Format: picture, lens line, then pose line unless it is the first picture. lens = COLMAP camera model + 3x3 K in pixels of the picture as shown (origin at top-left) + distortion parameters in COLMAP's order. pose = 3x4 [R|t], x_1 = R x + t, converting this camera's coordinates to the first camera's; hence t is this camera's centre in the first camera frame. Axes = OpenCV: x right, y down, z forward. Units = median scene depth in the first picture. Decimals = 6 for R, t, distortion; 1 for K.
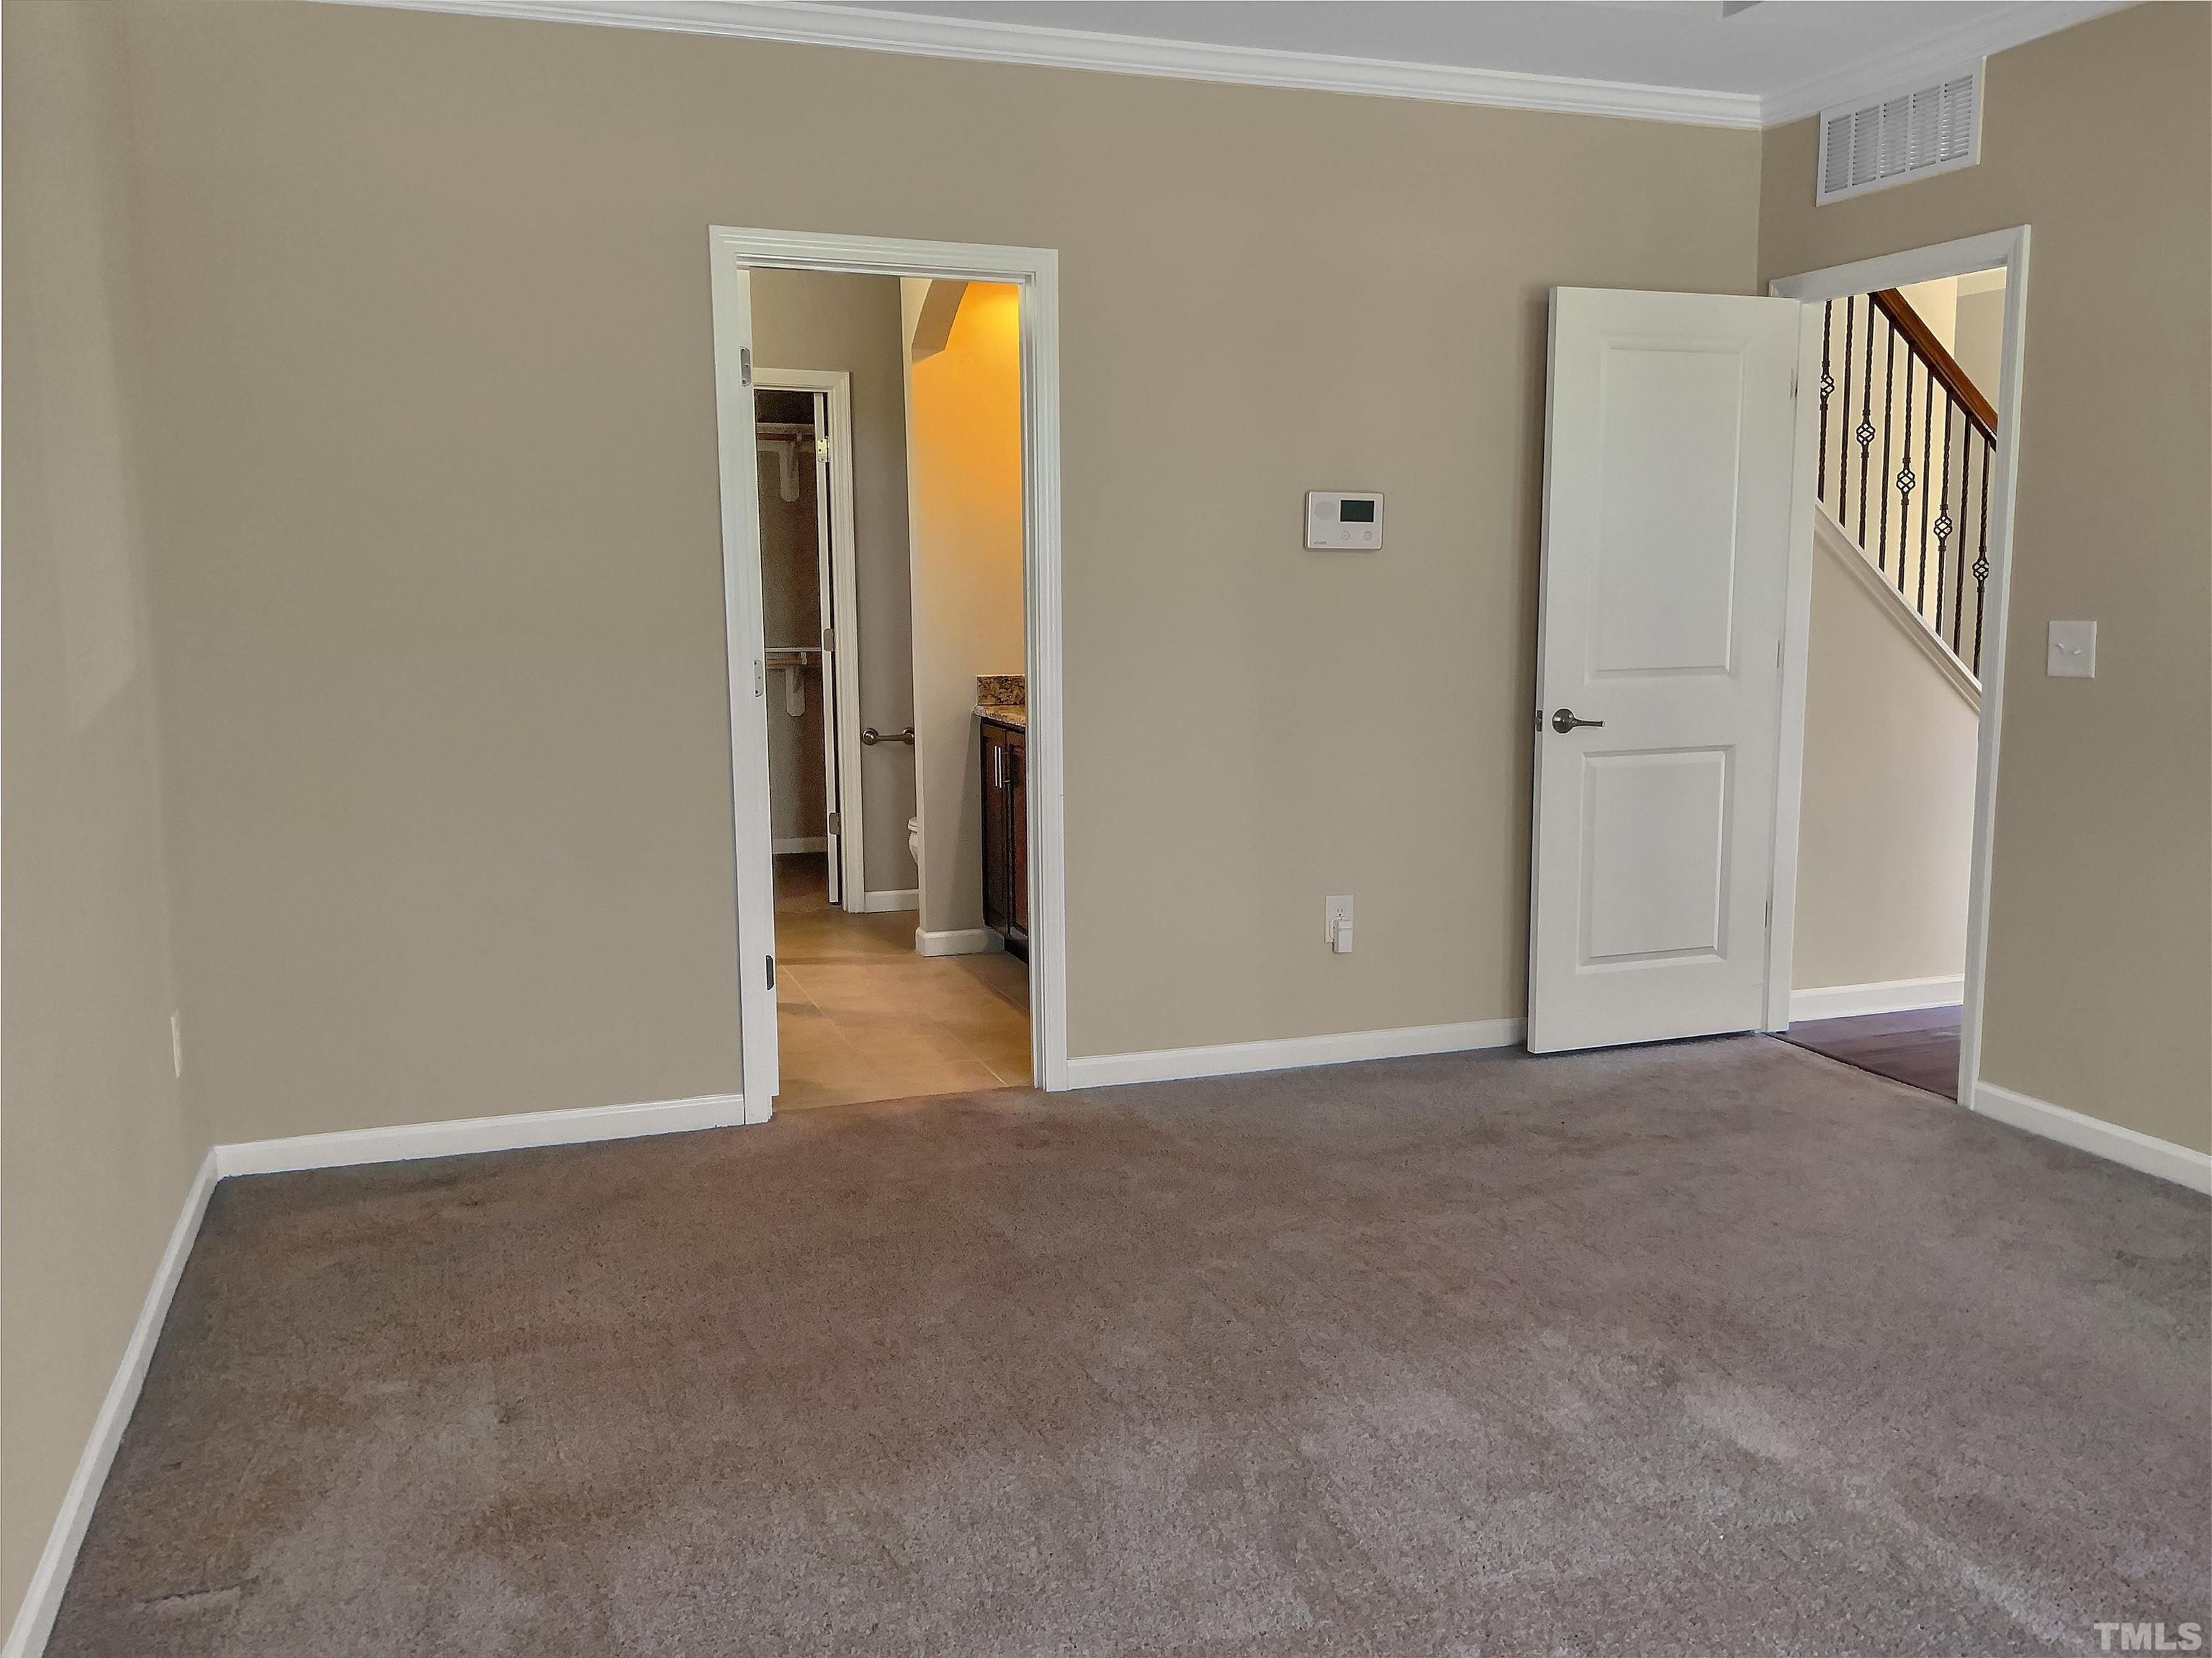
lens RADIAL K [[1861.5, 0, 1106.3], [0, 1861.5, 830.2], [0, 0, 1]] dist [-0.002099, -0.001325]
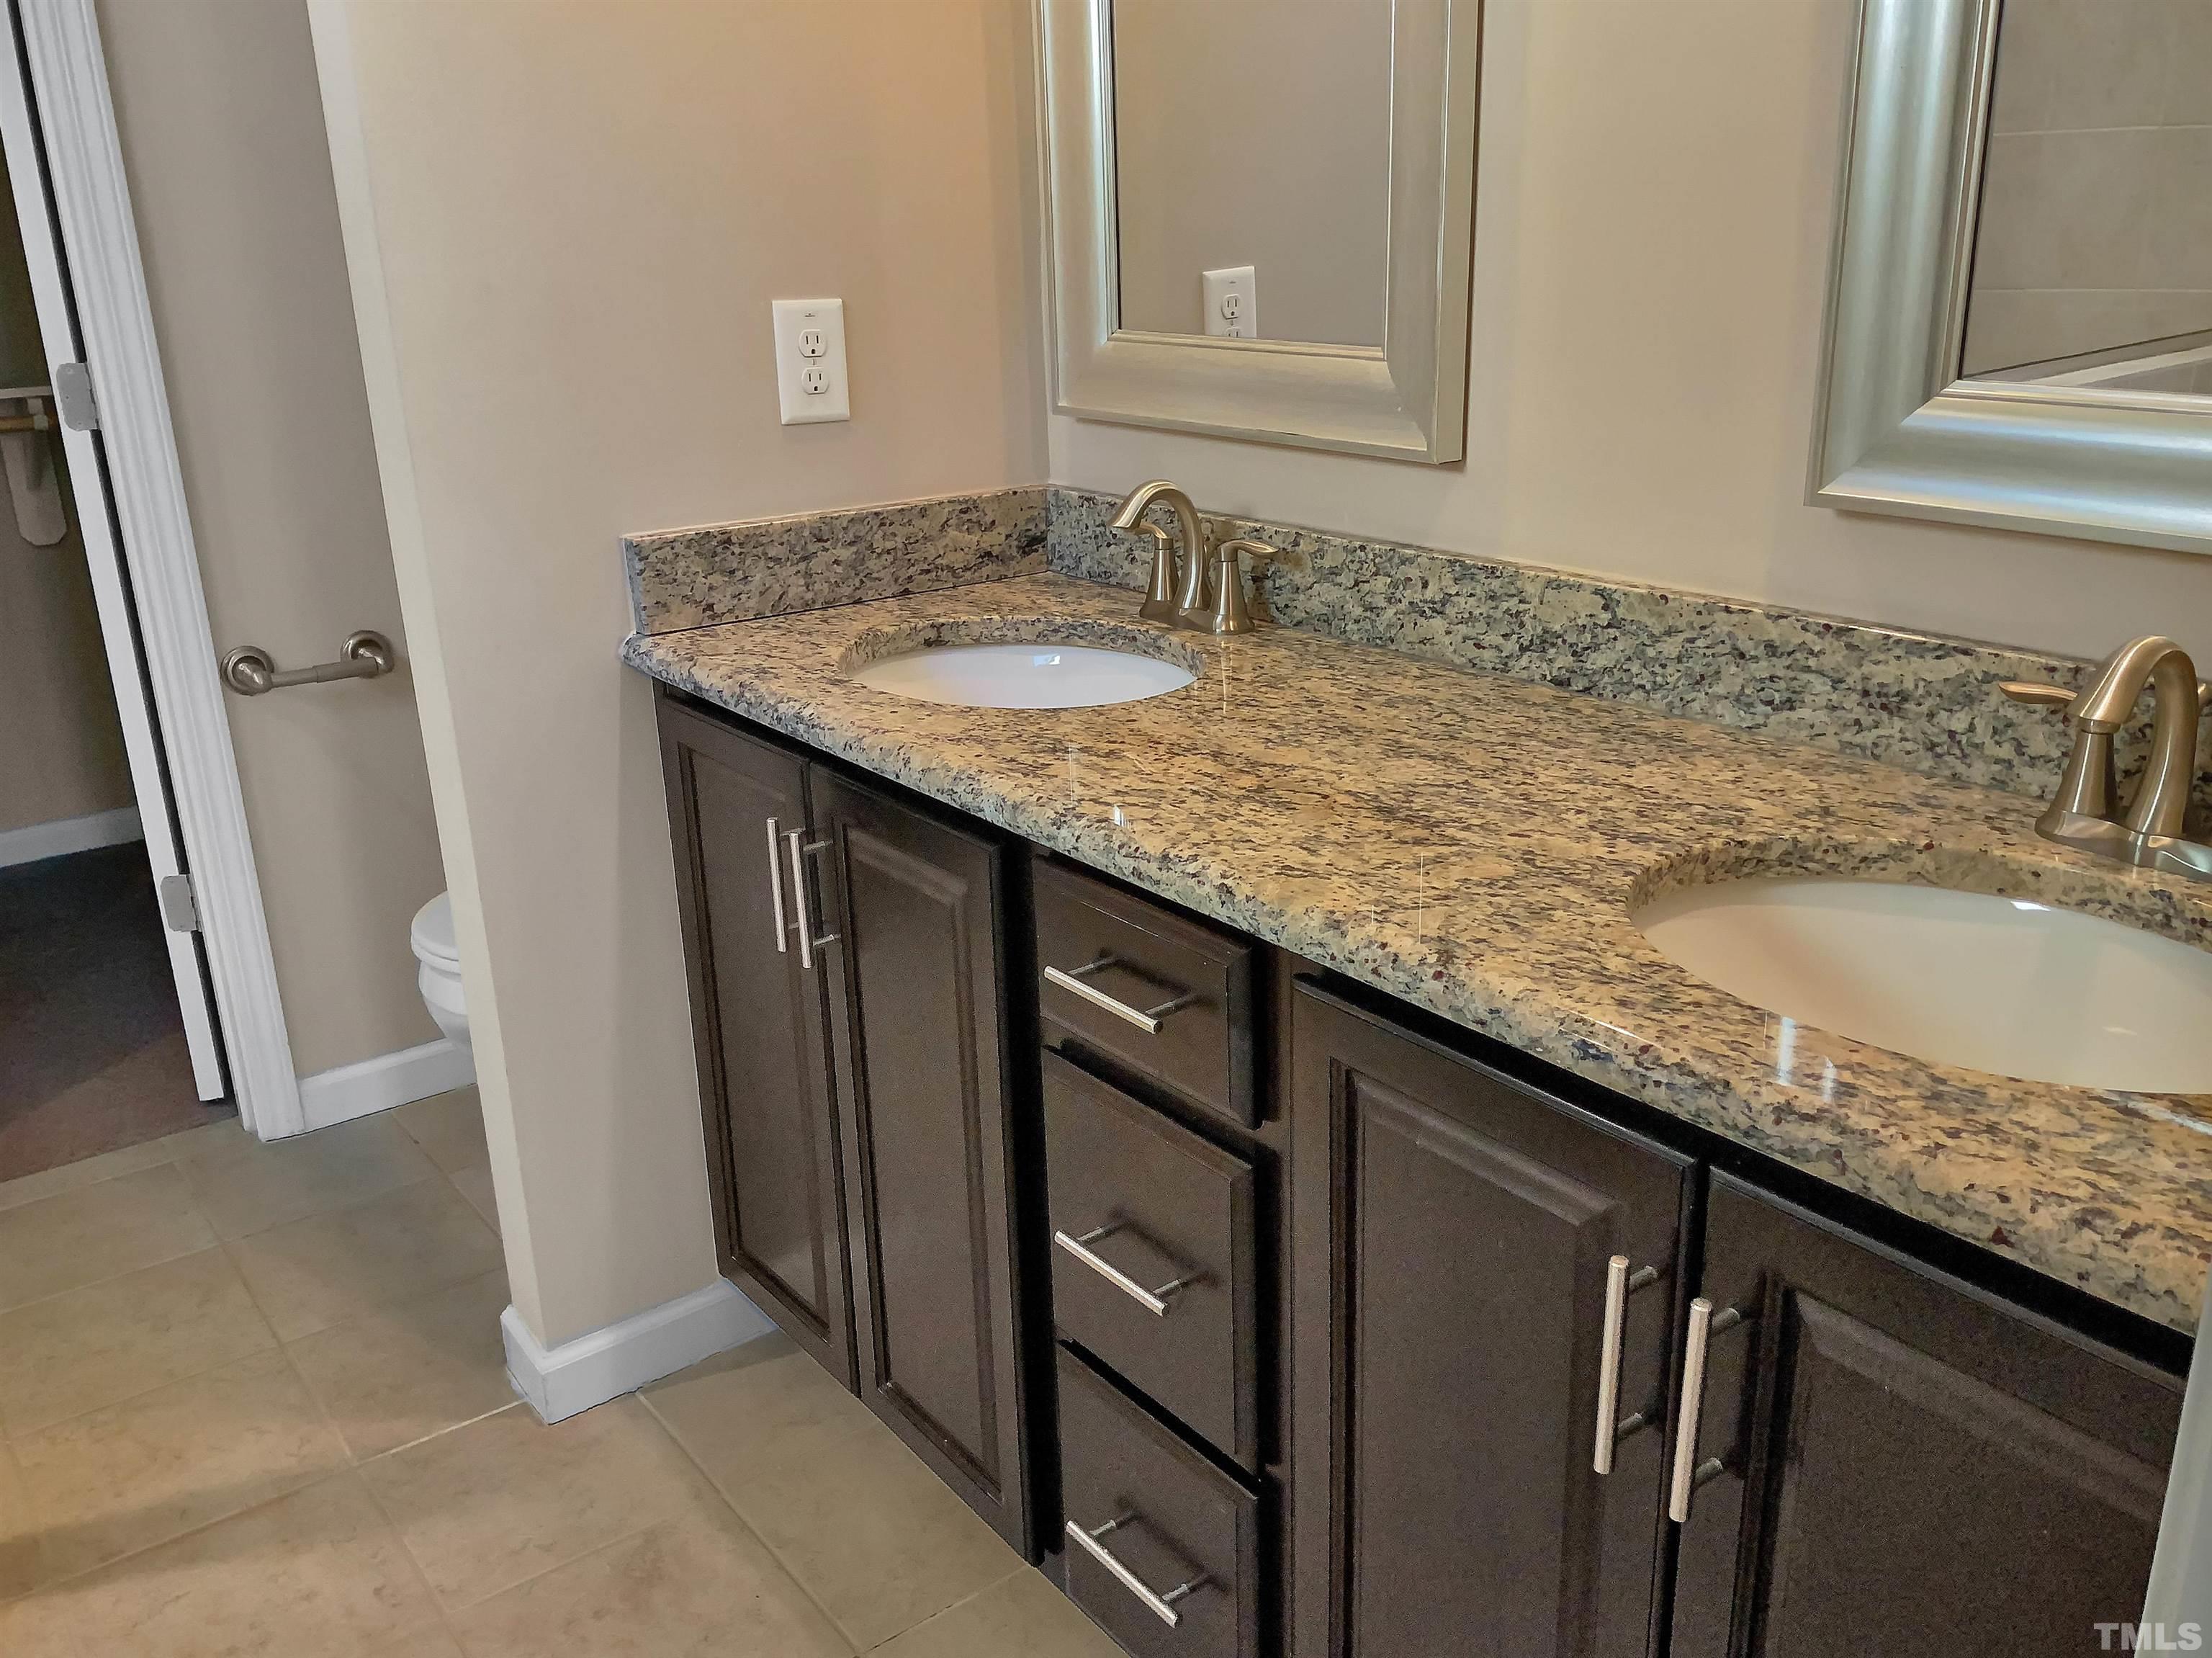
lens RADIAL K [[1861.9, 0, 1108.2], [0, 1861.9, 823.0], [0, 0, 1]] dist [-0.002099, -0.001325]
pose [[0.949862, -0.124357, 0.286876, -0.084308], [0.069128, 0.978323, 0.195204, -0.088420], [-0.304933, -0.165585, 0.937869, 0.674707]]
